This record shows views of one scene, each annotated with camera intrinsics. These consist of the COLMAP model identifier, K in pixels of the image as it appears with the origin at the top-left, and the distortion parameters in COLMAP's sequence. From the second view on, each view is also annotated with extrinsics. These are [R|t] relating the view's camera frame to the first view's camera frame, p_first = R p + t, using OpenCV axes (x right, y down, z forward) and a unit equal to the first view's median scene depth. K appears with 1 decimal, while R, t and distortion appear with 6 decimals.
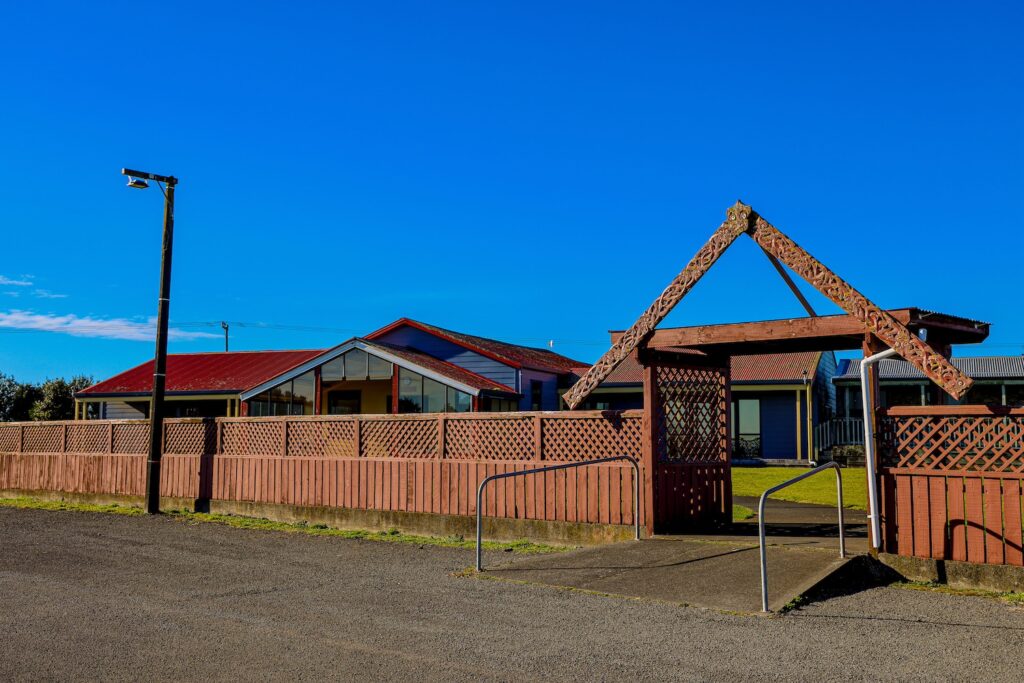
lens RADIAL K [[1245.0, 0, 512.9], [0, 1245.0, 341.1], [0, 0, 1]] dist [0.117912, 0.000000]
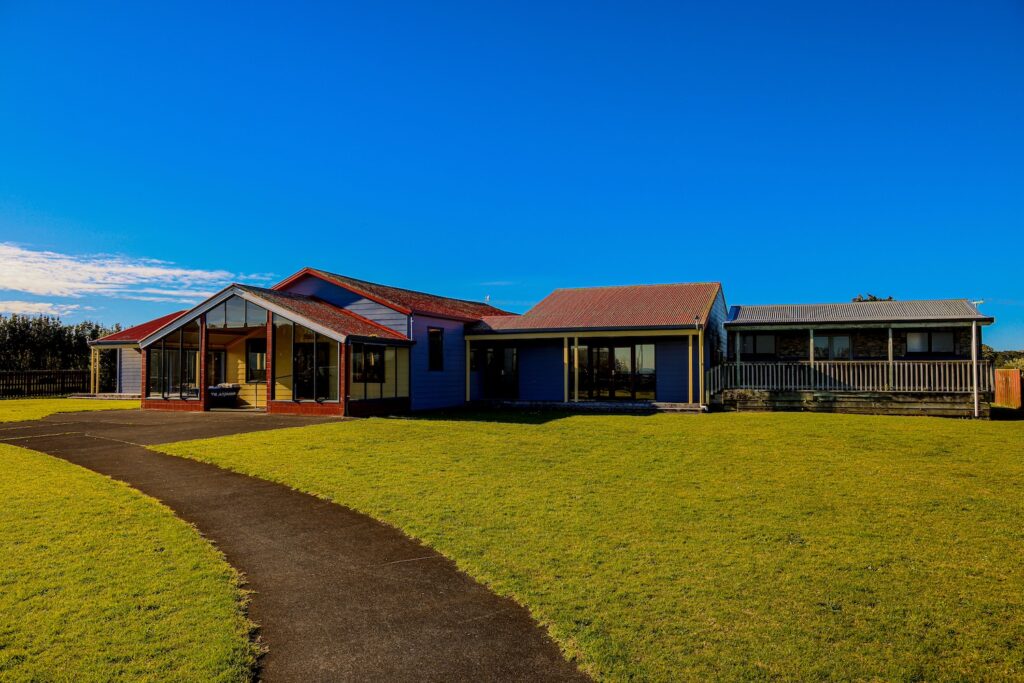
lens RADIAL K [[698.7, 0, 509.9], [0, 698.7, 349.6], [0, 0, 1]] dist [-0.056562, 0.002315]
pose [[0.999120, -0.005050, -0.041629, 0.106186], [0.007350, 0.998444, 0.055274, 0.018865], [0.041285, -0.055531, 0.997603, 0.435956]]
